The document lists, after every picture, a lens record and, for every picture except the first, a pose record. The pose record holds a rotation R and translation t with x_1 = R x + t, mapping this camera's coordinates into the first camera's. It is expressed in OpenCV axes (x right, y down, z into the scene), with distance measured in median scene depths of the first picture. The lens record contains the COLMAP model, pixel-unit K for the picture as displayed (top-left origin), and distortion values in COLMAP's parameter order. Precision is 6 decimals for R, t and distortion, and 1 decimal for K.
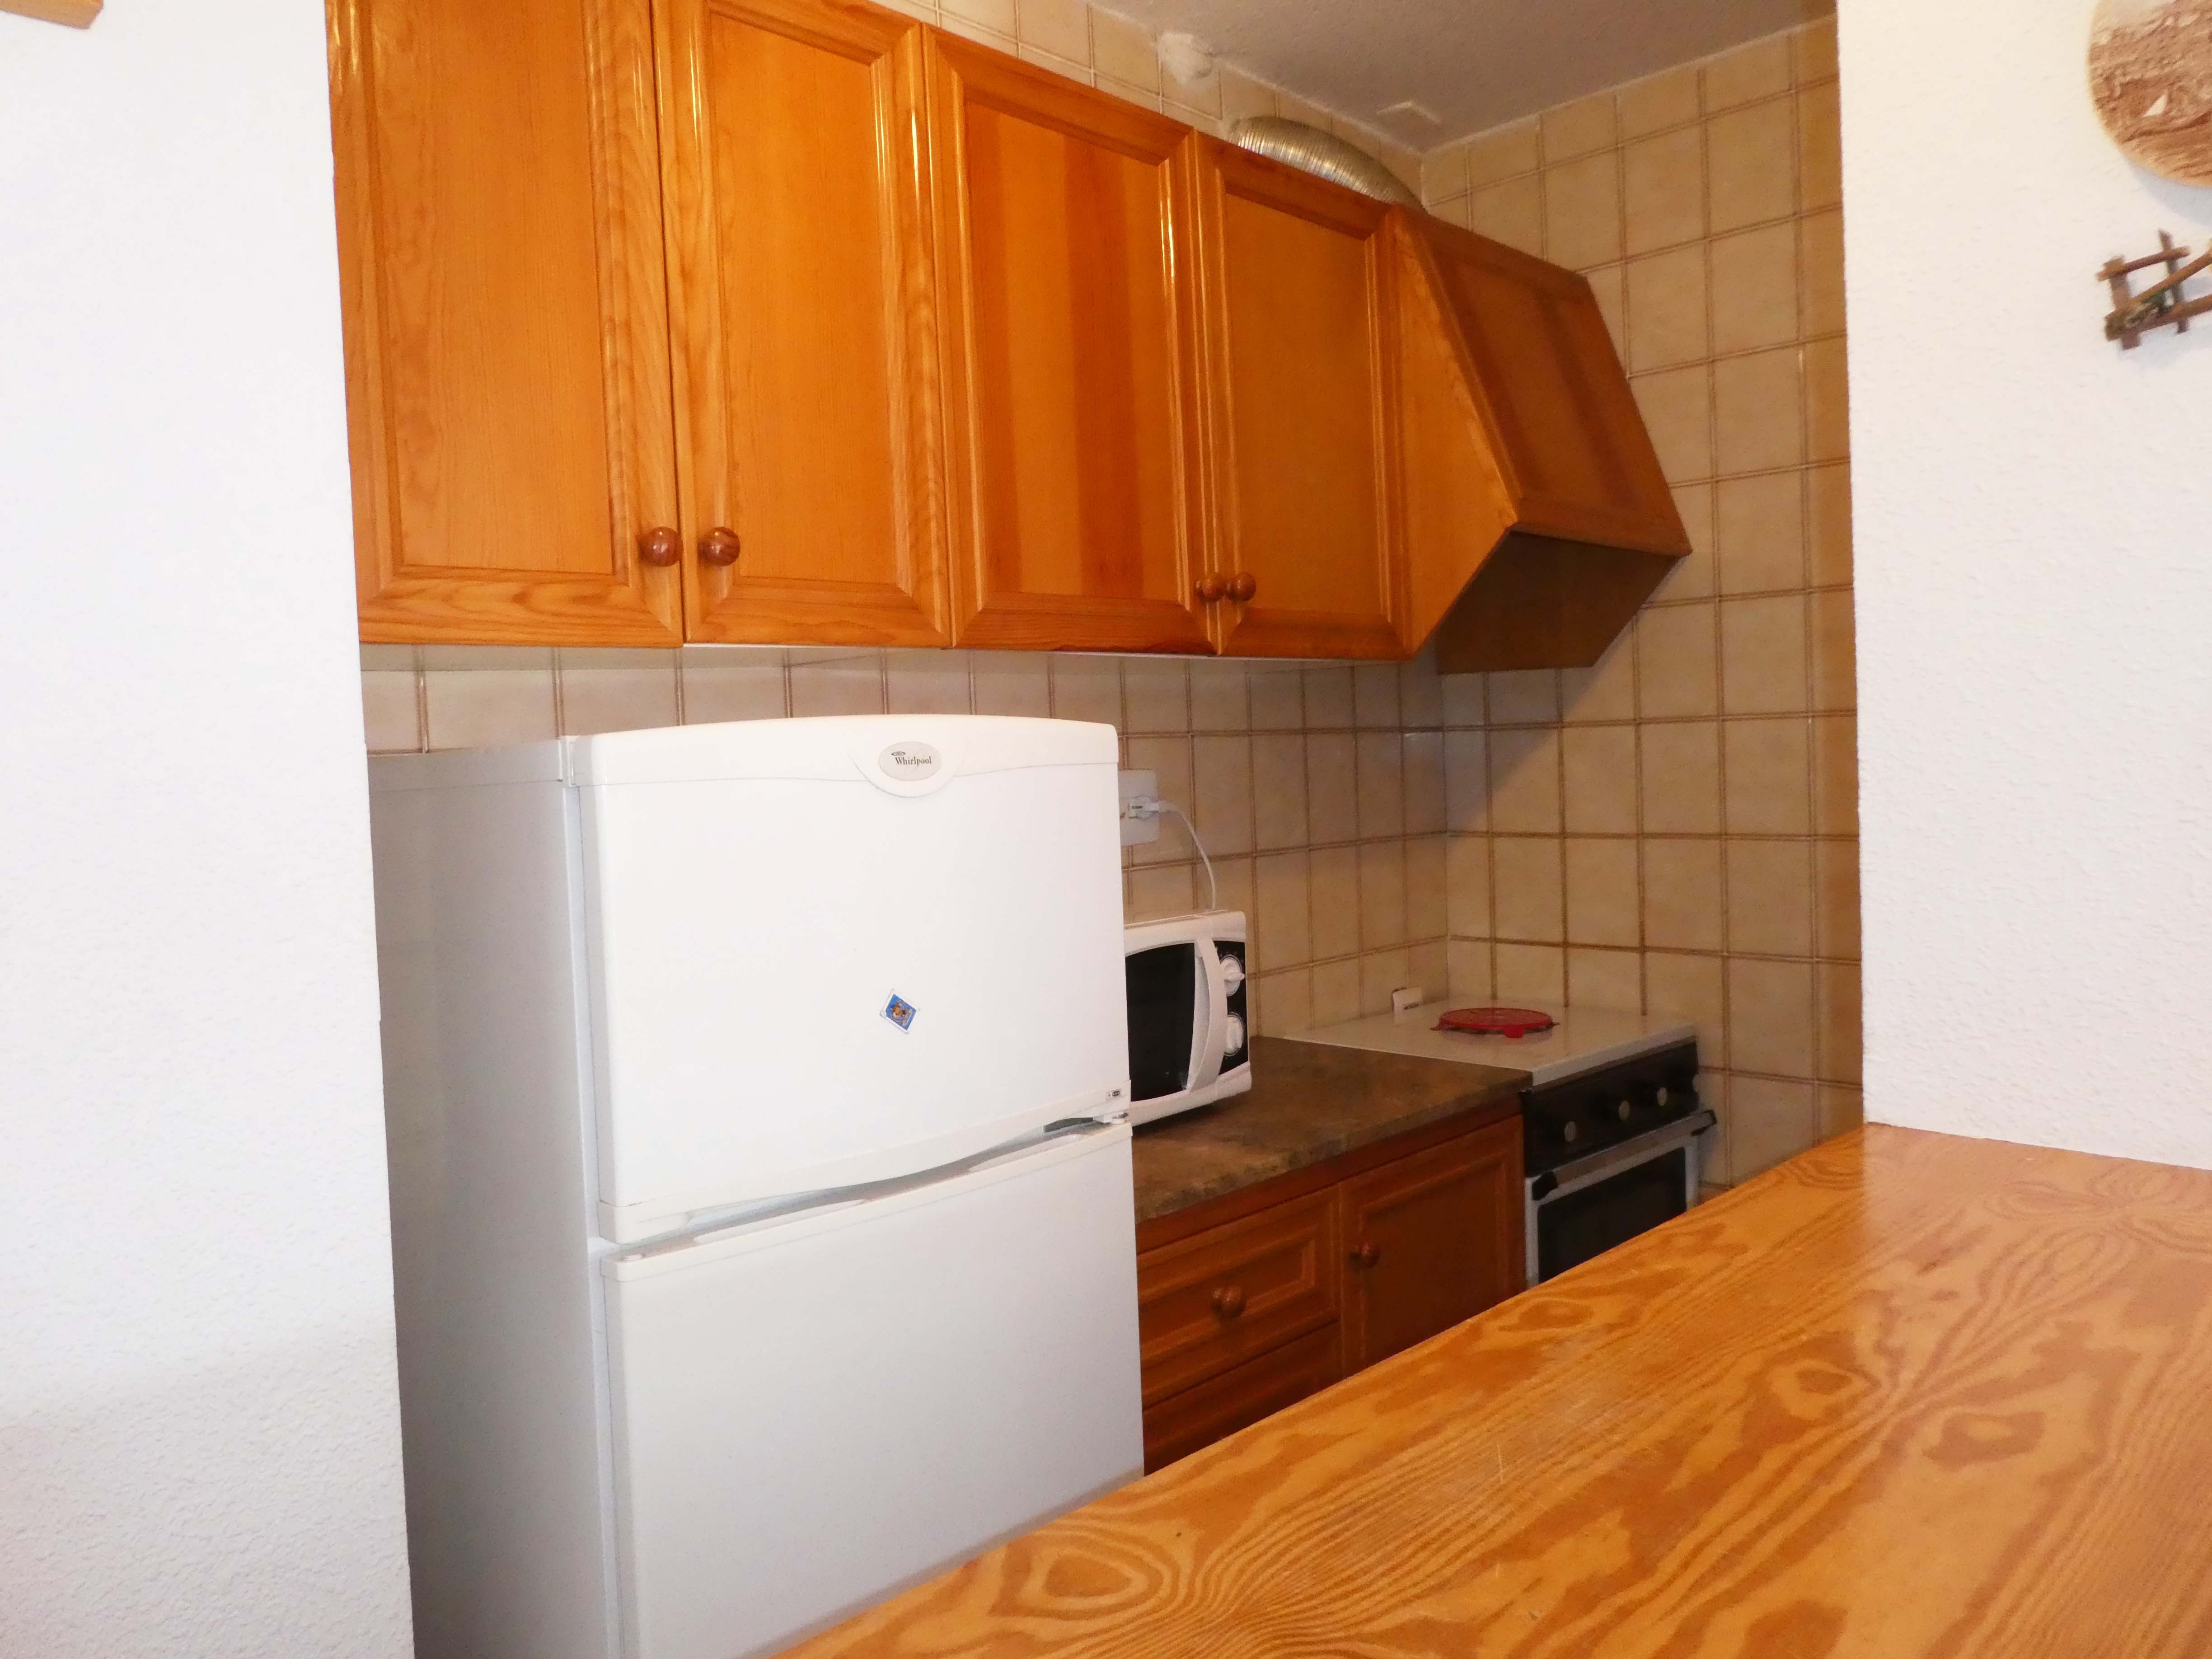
lens RADIAL K [[1592.9, 0, 1110.2], [0, 1592.9, 817.1], [0, 0, 1]] dist [-0.024686, 0.012133]
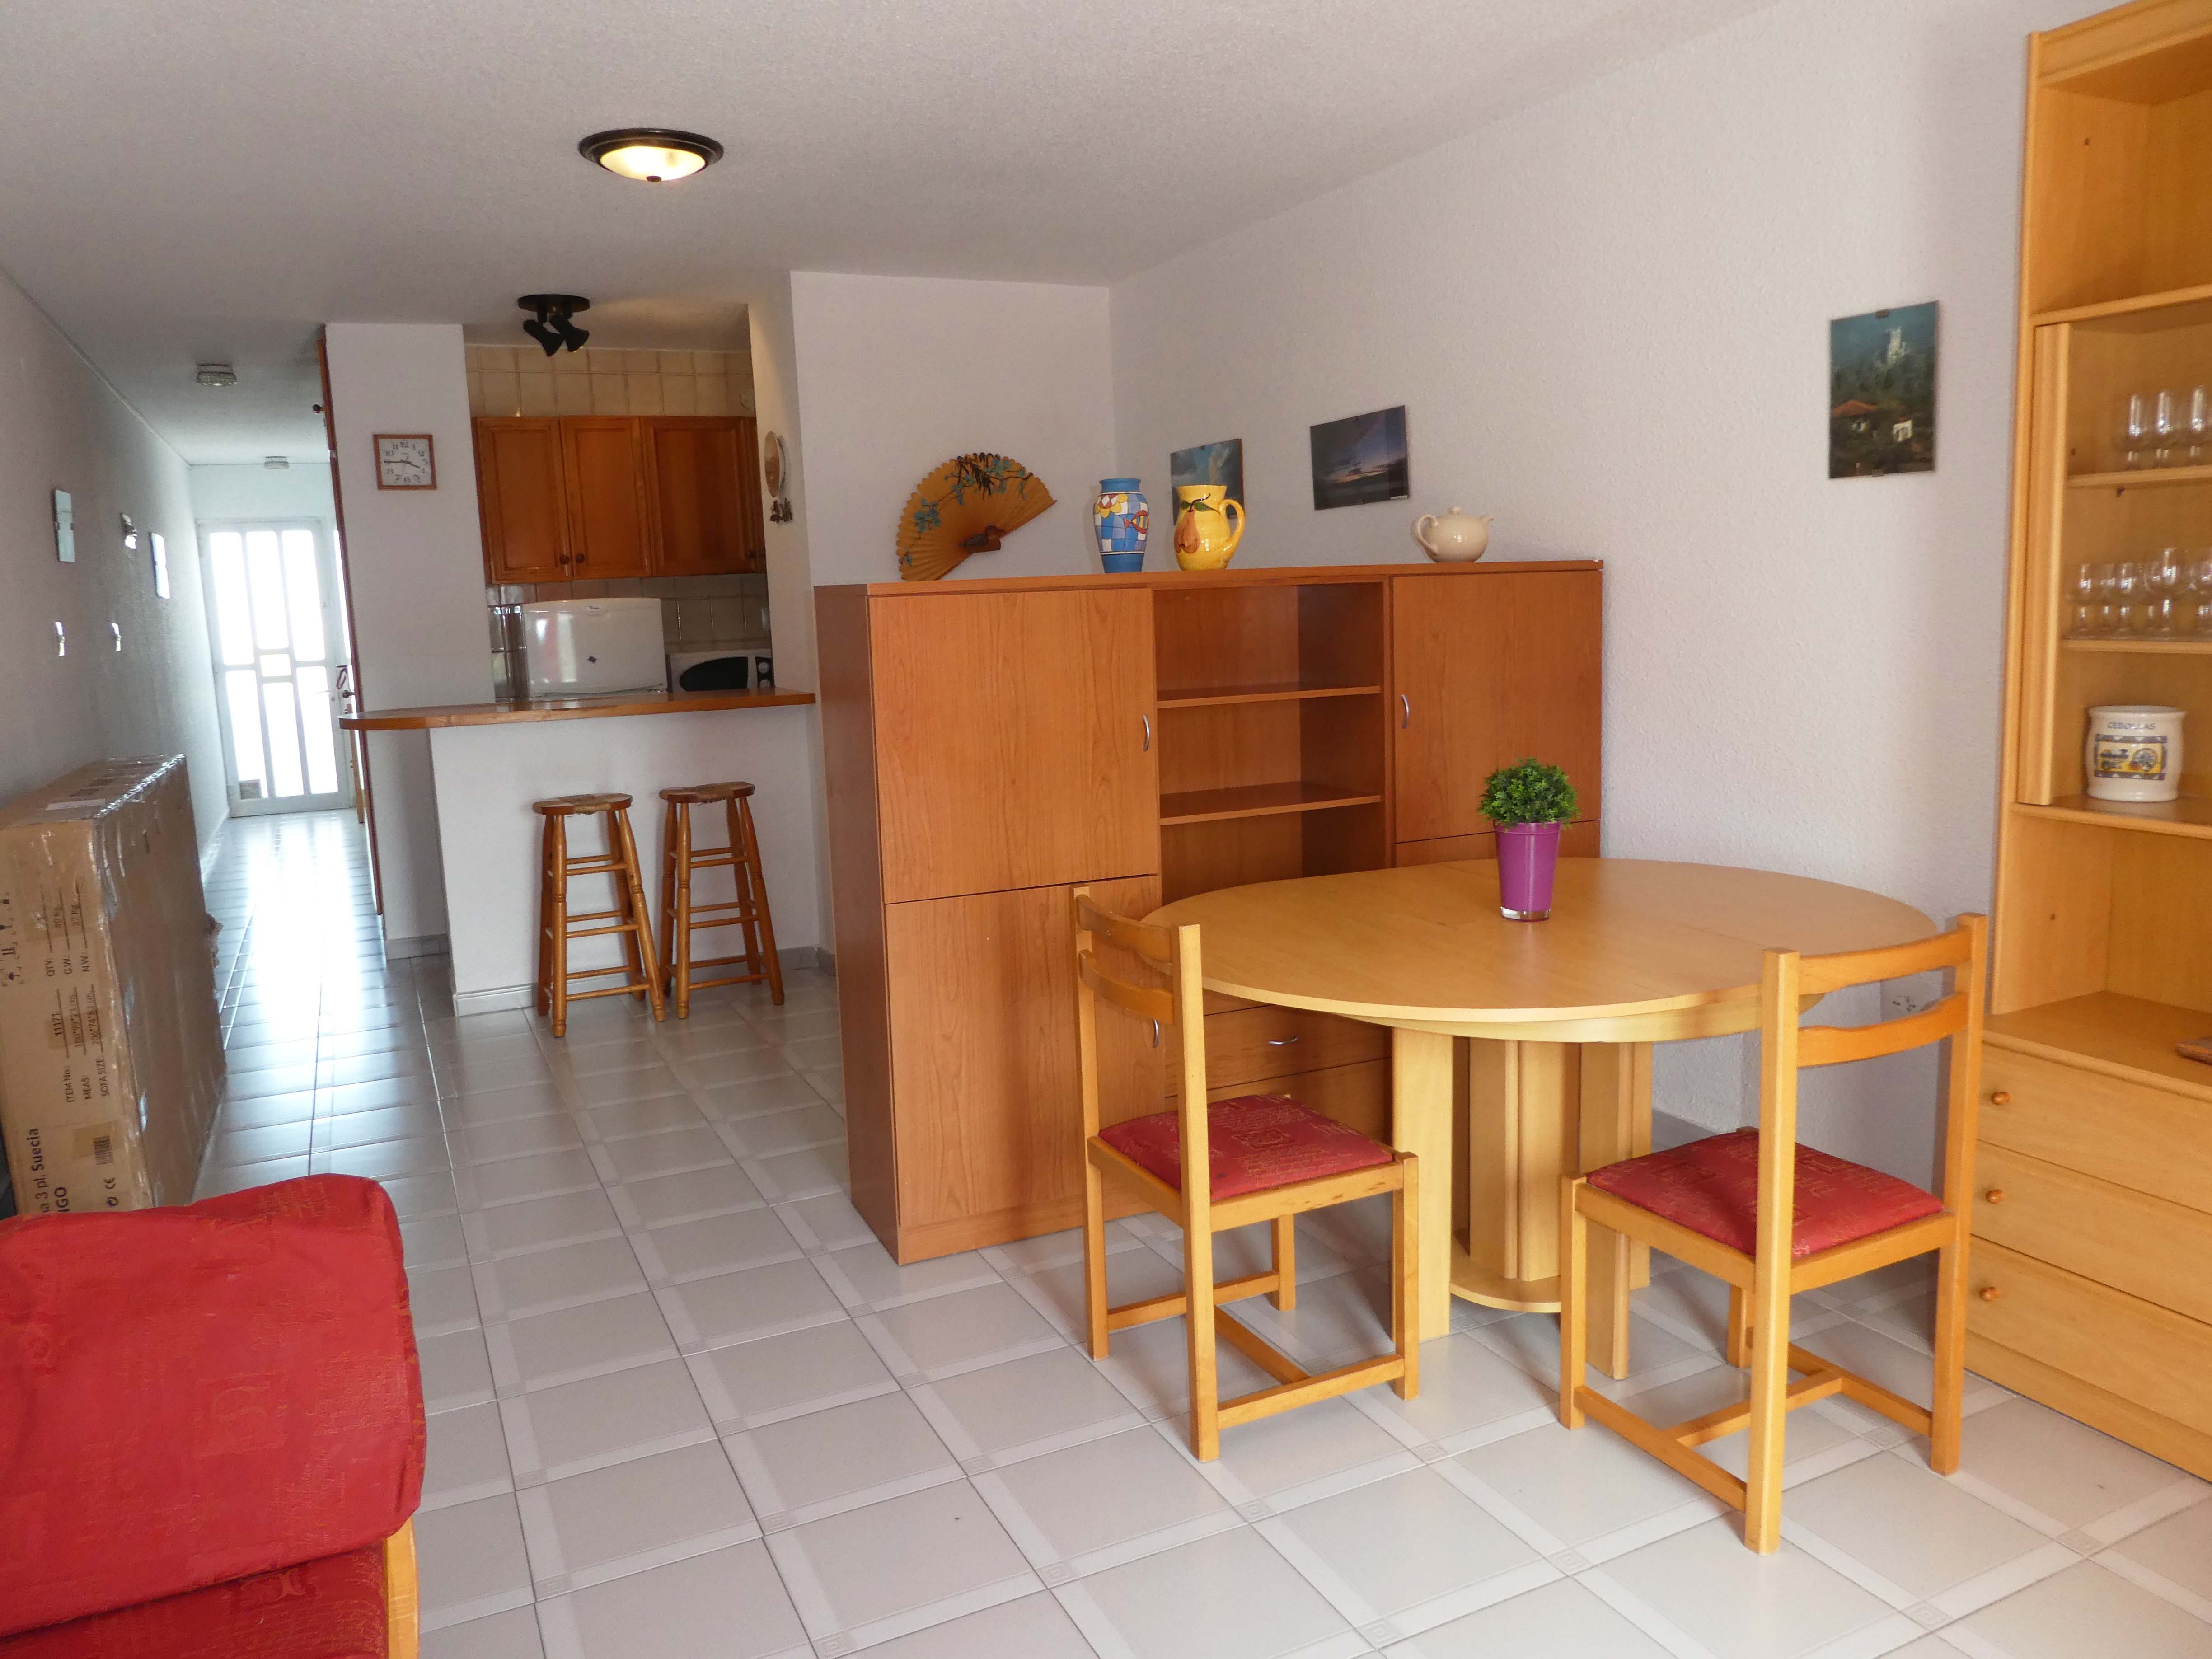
lens RADIAL K [[1651.9, 0, 1128.5], [0, 1651.9, 793.5], [0, 0, 1]] dist [-0.039907, 0.042366]
pose [[0.938882, 0.033671, -0.342587, 2.358569], [-0.001738, 0.995656, 0.093096, 0.043941], [0.344234, -0.086811, 0.934862, -2.381280]]
